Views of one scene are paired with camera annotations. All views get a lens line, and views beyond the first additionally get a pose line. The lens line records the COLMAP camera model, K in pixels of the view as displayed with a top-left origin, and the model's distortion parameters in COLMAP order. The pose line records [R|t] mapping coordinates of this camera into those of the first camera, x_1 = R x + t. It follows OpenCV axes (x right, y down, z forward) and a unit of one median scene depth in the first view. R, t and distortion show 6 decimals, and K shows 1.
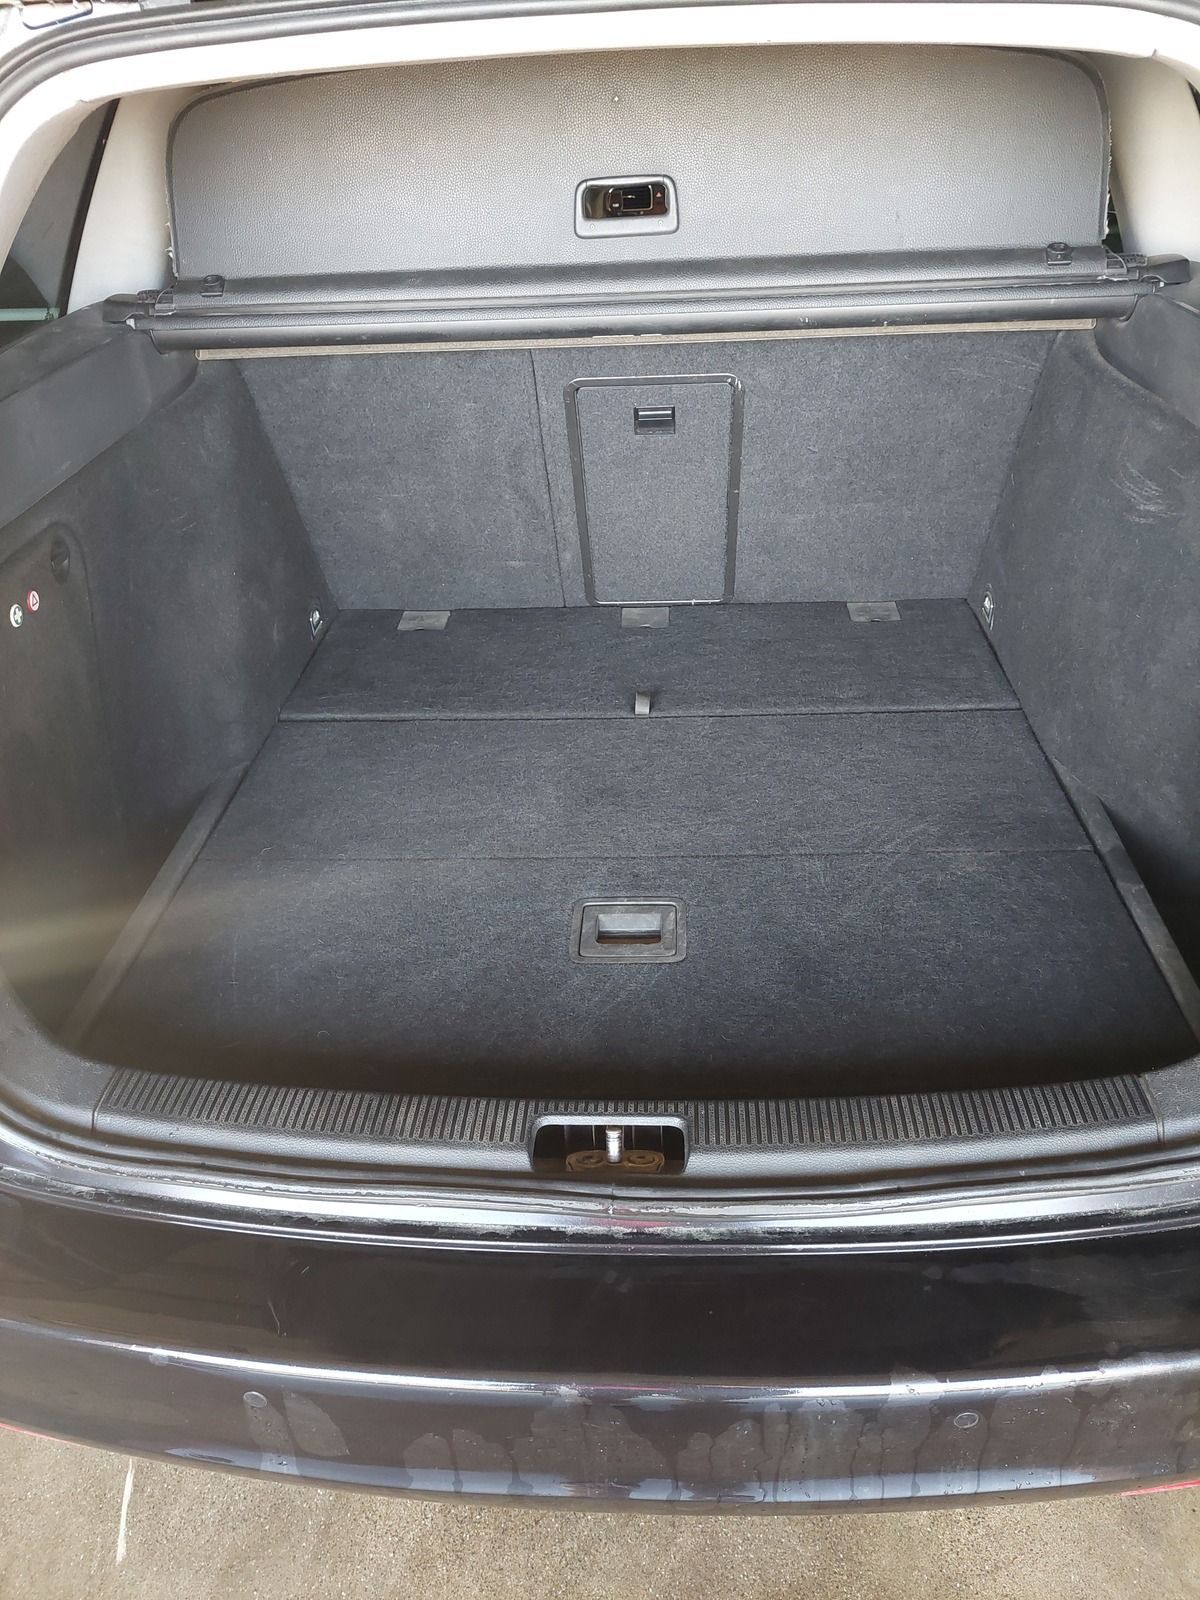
lens RADIAL K [[1164.1, 0, 596.7], [0, 1164.1, 801.4], [0, 0, 1]] dist [0.037463, -0.001332]
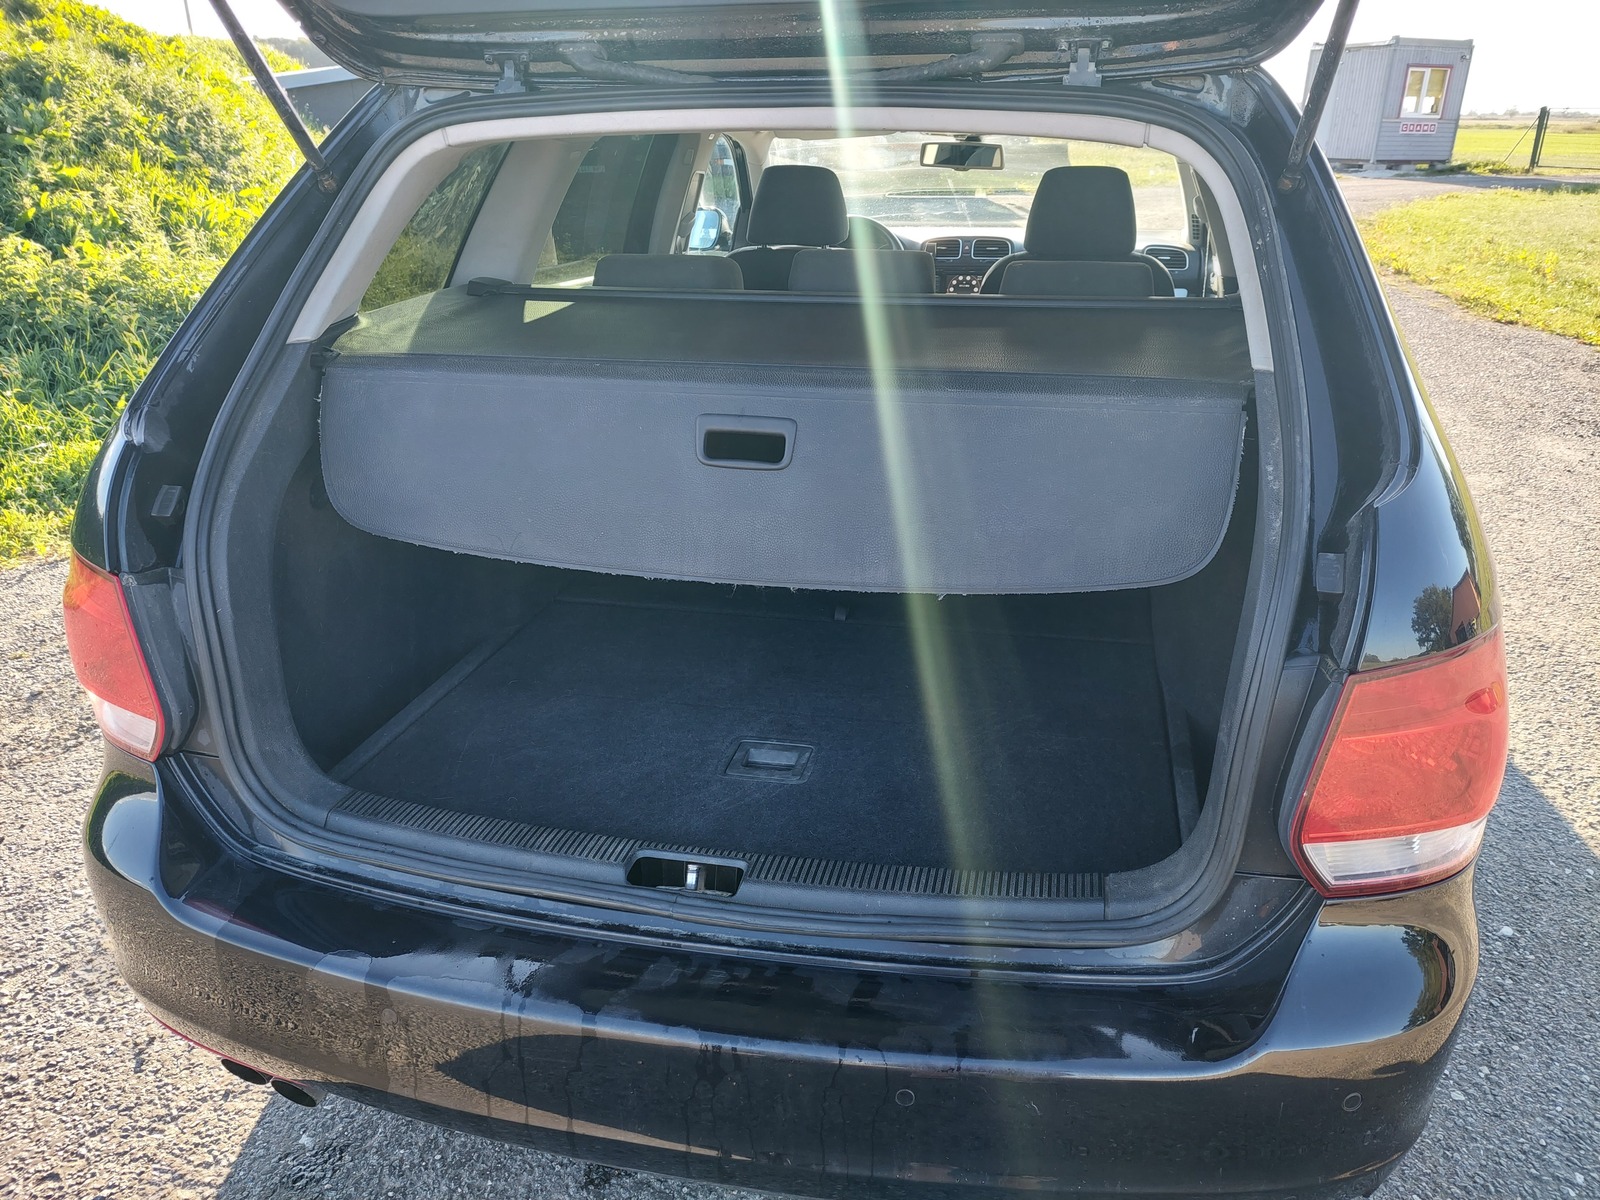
lens RADIAL K [[1164.1, 0, 803.3], [0, 1164.1, 599.7], [0, 0, 1]] dist [0.037463, -0.001332]
pose [[0.985150, 0.101098, -0.138776, 0.277481], [-0.125075, 0.976291, -0.176667, 0.201367], [0.117626, 0.191401, 0.974438, -0.299877]]
